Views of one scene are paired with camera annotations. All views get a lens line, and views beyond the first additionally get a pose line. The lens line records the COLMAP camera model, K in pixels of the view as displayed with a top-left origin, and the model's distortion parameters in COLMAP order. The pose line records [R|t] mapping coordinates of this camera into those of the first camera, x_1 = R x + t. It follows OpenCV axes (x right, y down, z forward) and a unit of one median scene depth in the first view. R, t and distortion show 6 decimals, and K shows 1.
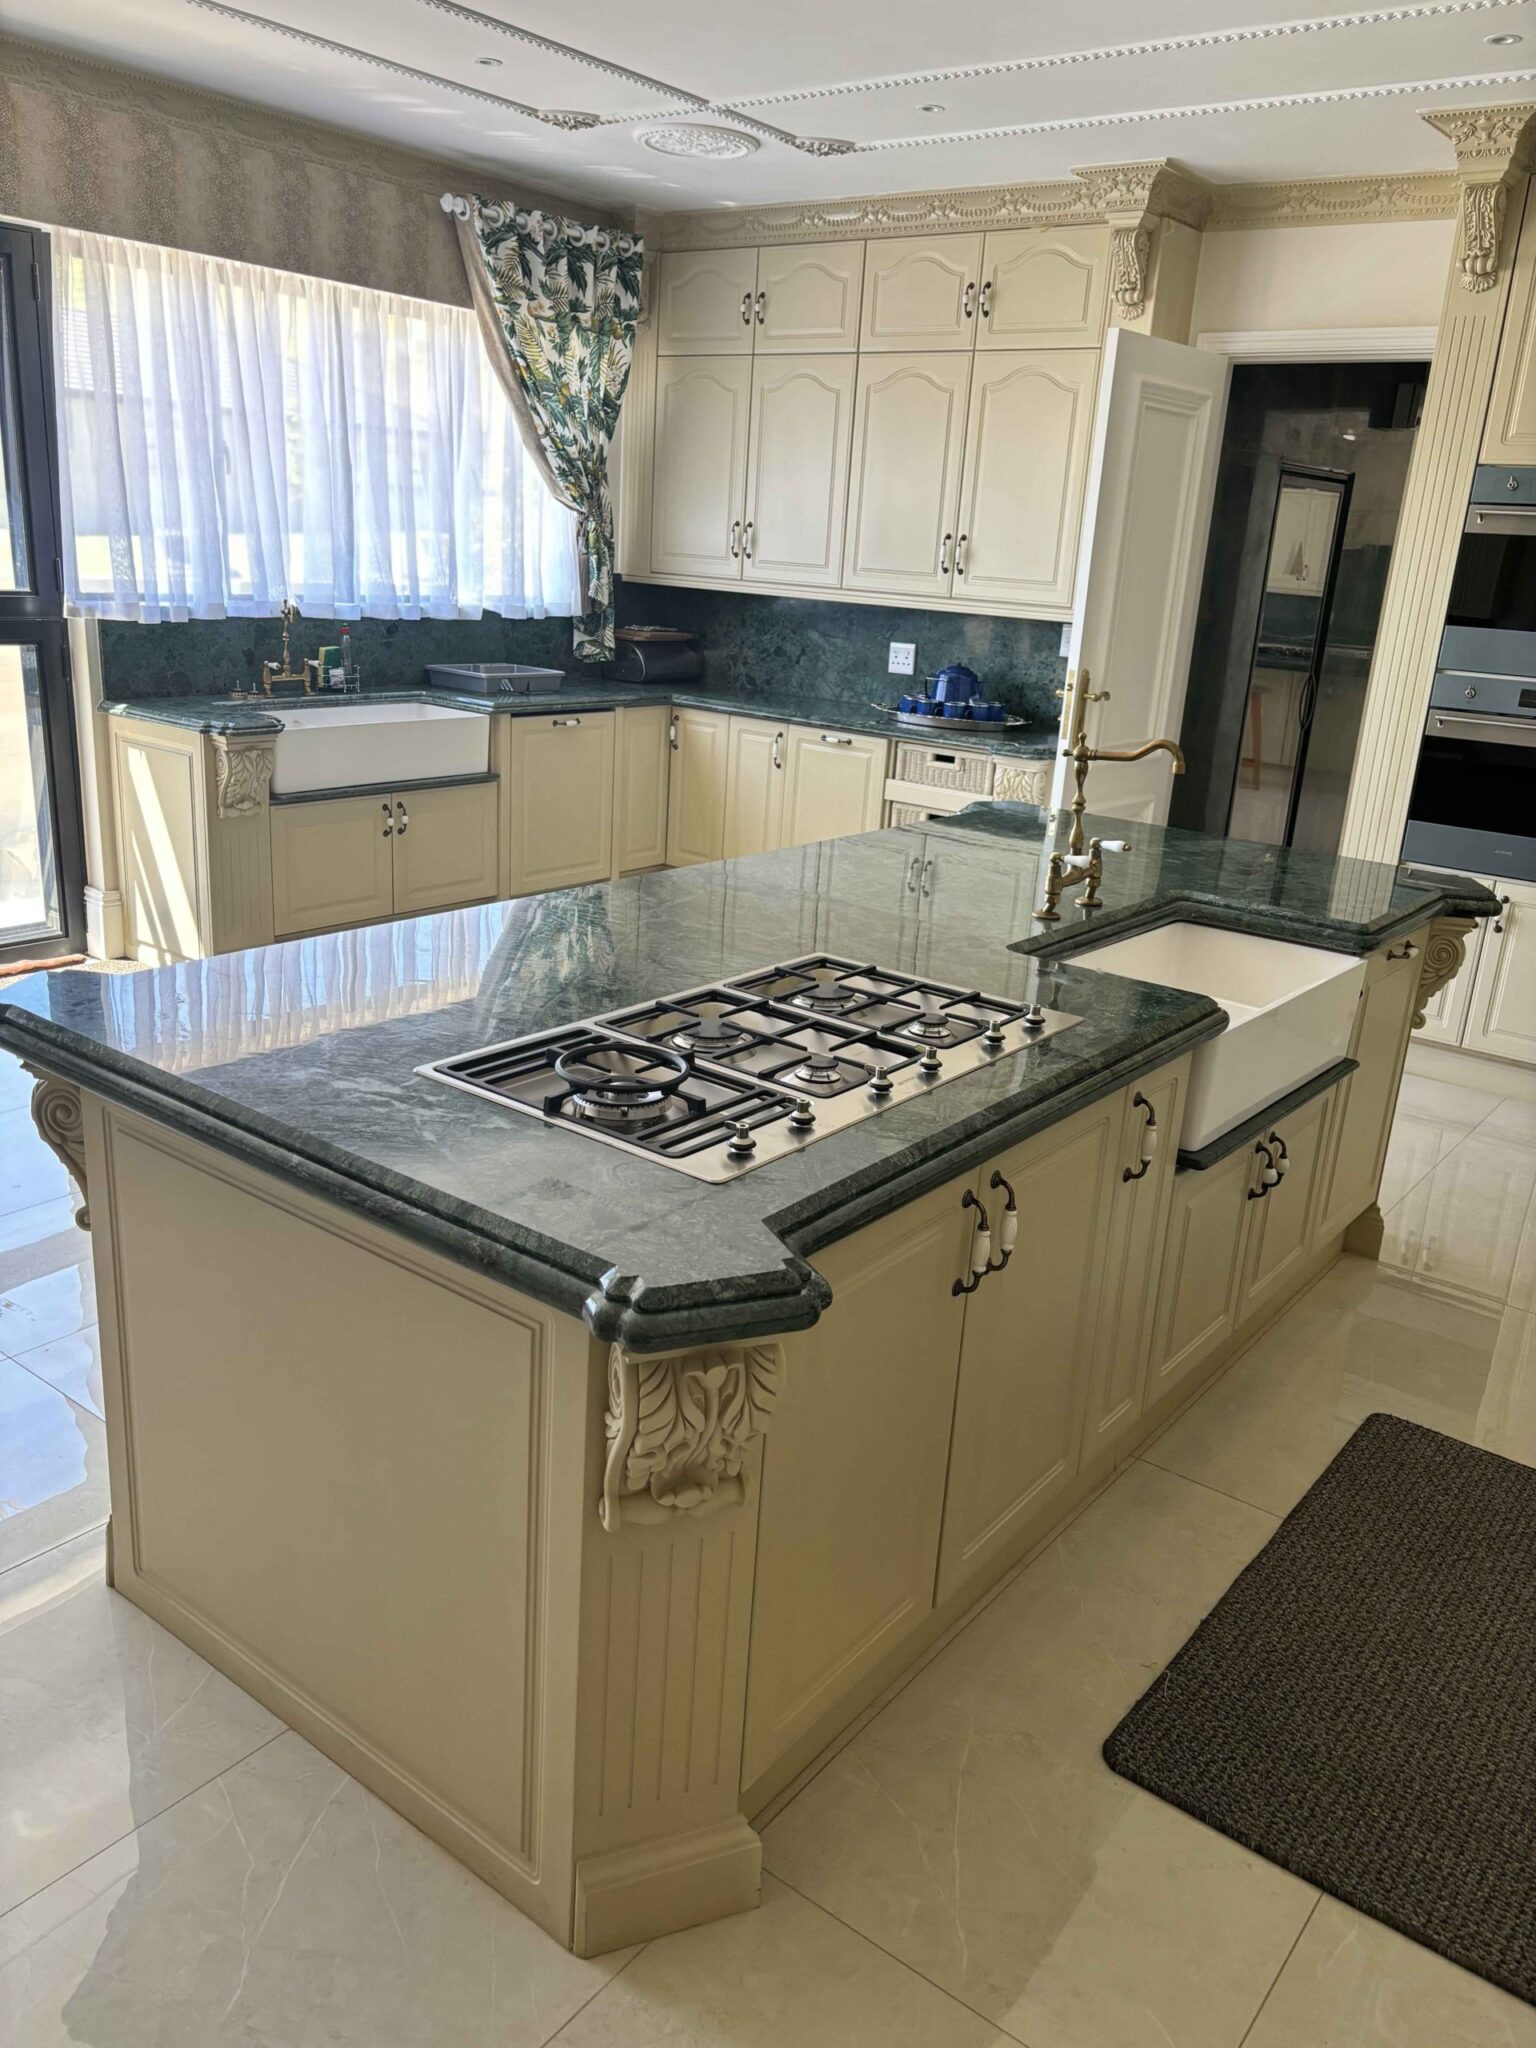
lens RADIAL K [[1559.2, 0, 725.5], [0, 1559.2, 1024.1], [0, 0, 1]] dist [0.049519, -0.050341]
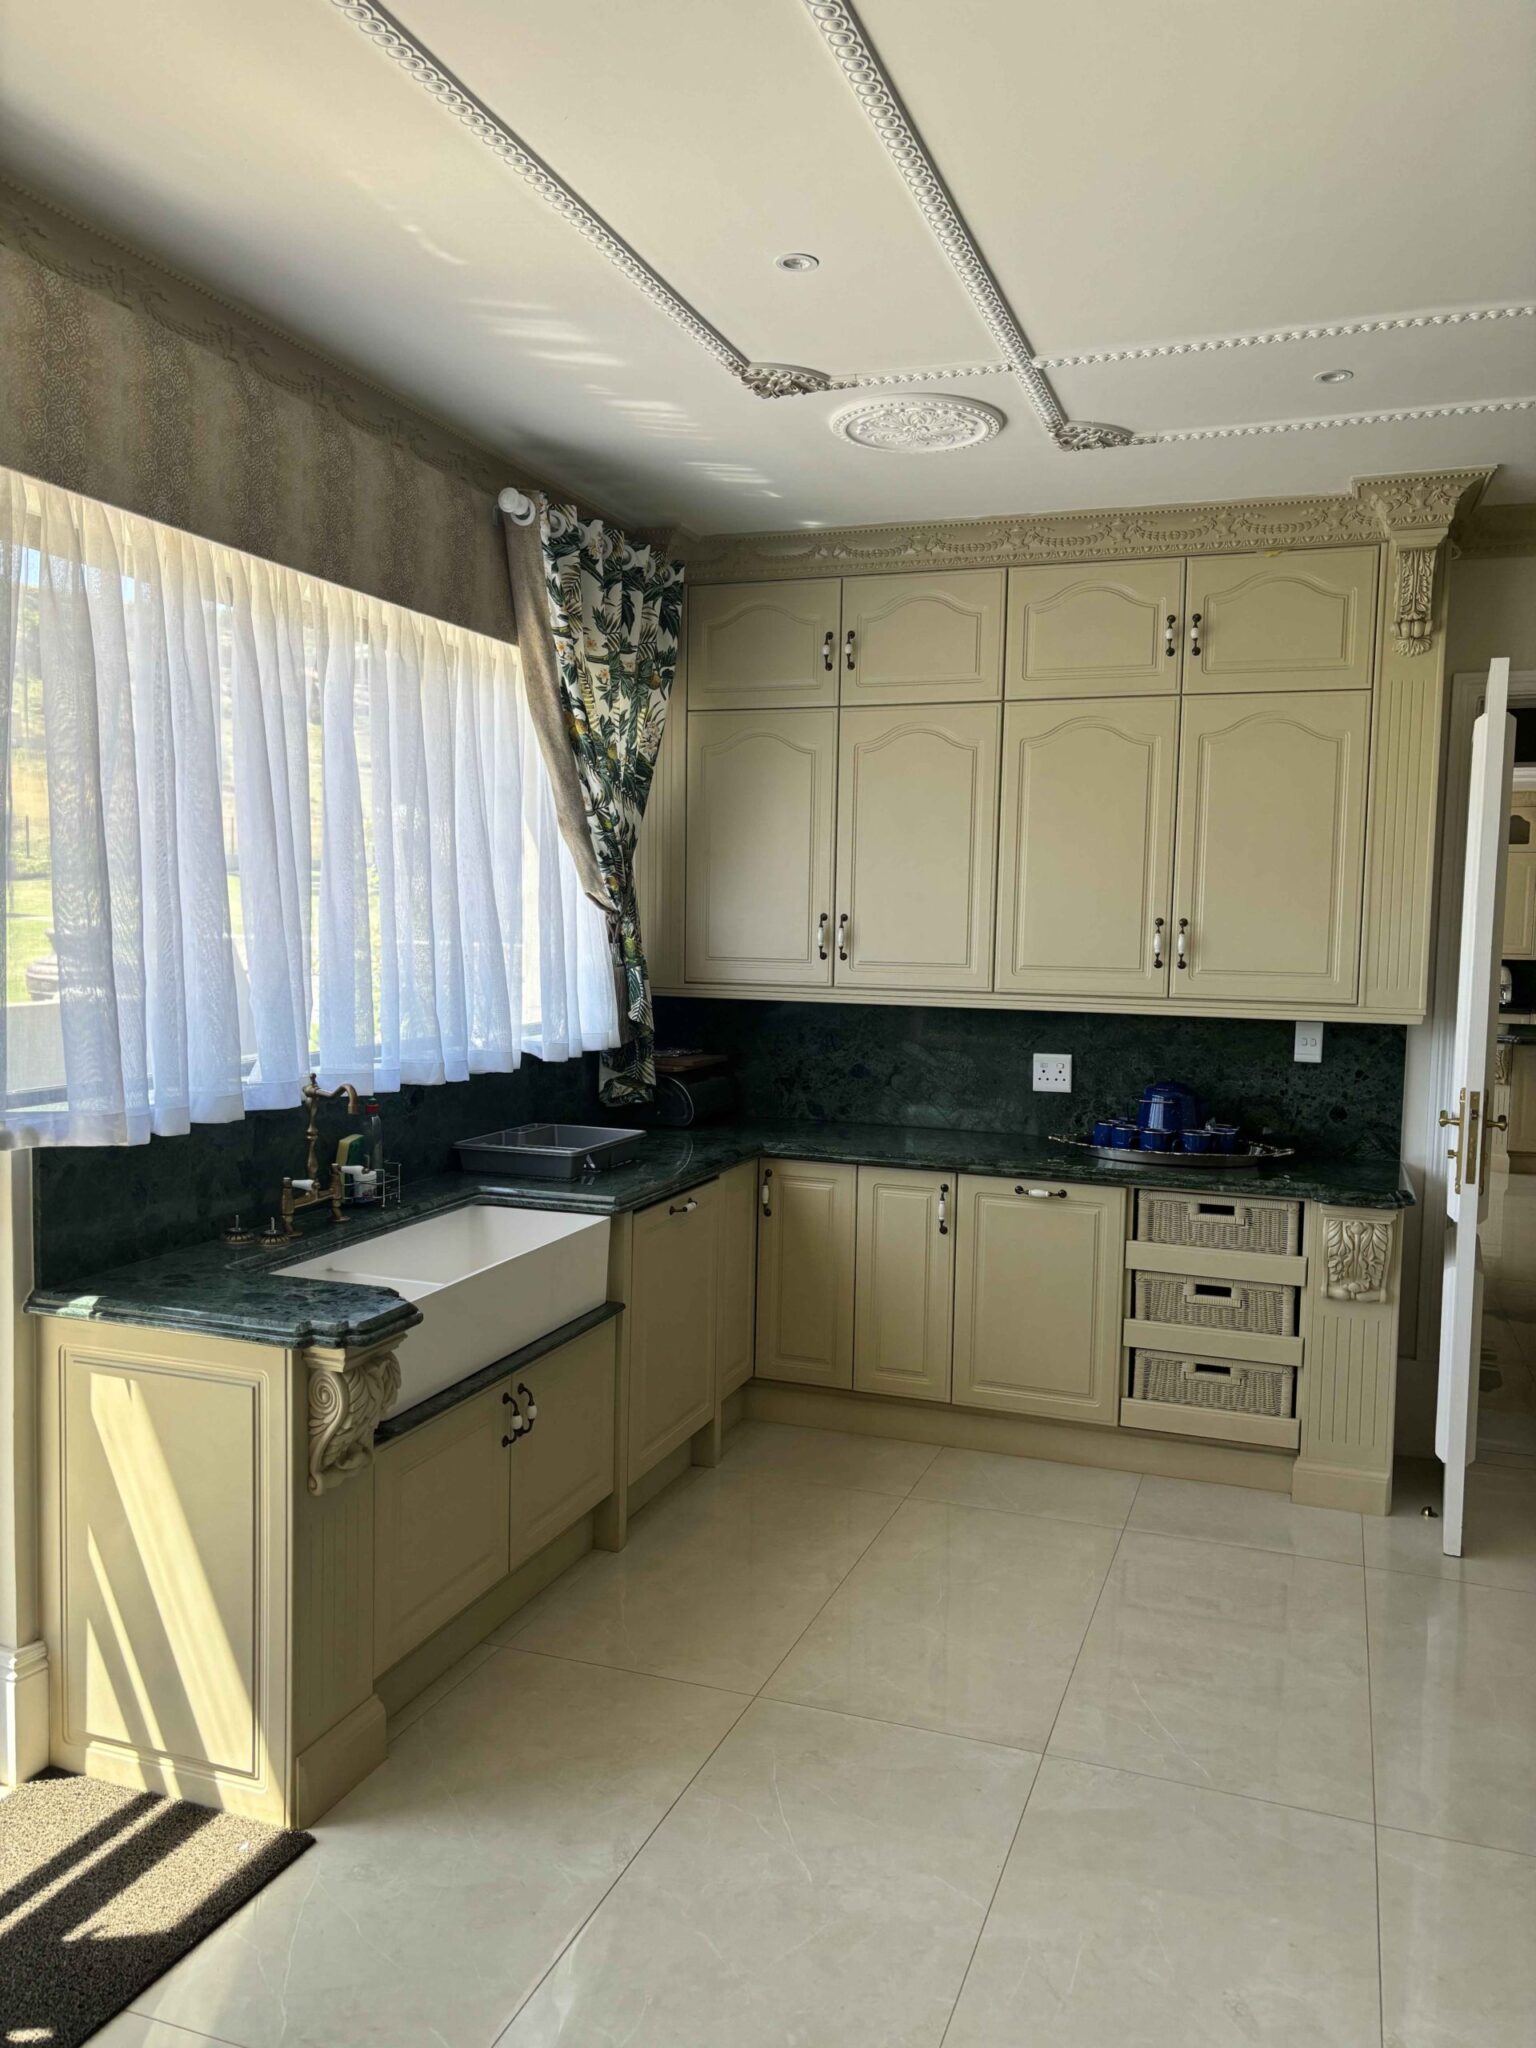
lens RADIAL K [[1559.2, 0, 769.6], [0, 1559.2, 1019.4], [0, 0, 1]] dist [0.049519, -0.050341]
pose [[0.948529, -0.065101, 0.309926, -0.280645], [0.132601, 0.970368, -0.201998, -0.135929], [-0.287592, 0.232698, 0.929055, 0.356704]]
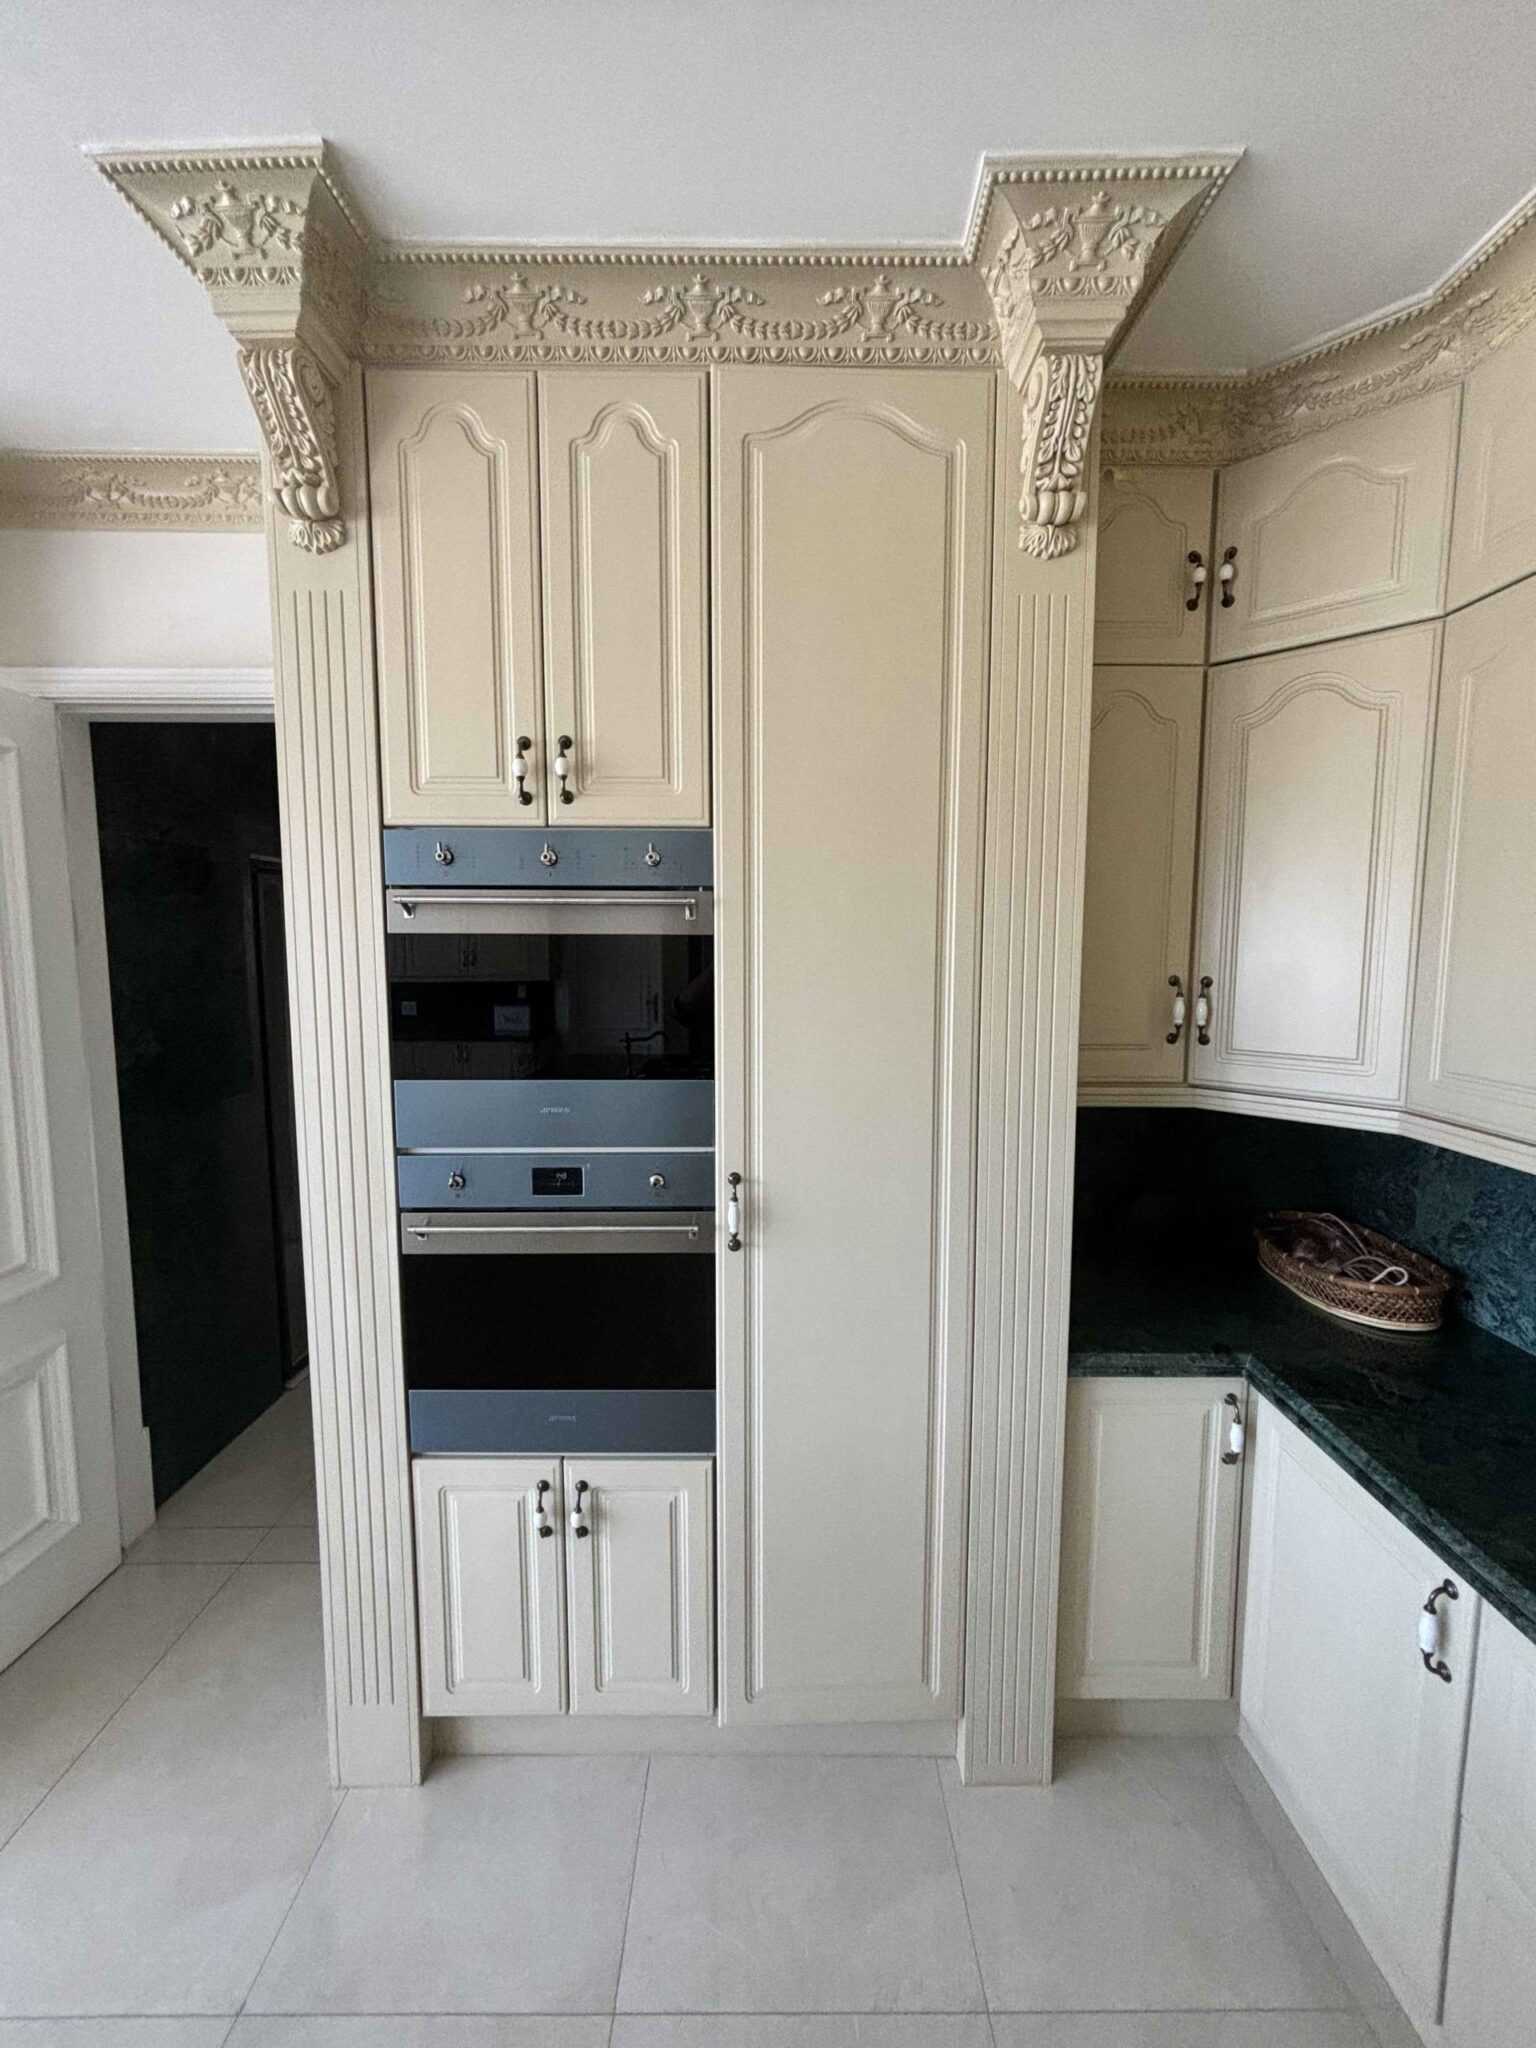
lens RADIAL K [[831.0, 0, 758.0], [0, 831.0, 1012.7], [0, 0, 1]] dist [0.002689, -0.000061]
pose [[0.785900, -0.112258, 0.608078, 0.294453], [0.230454, 0.965710, -0.119564, -0.163078], [-0.573805, 0.234099, 0.784822, 0.519556]]
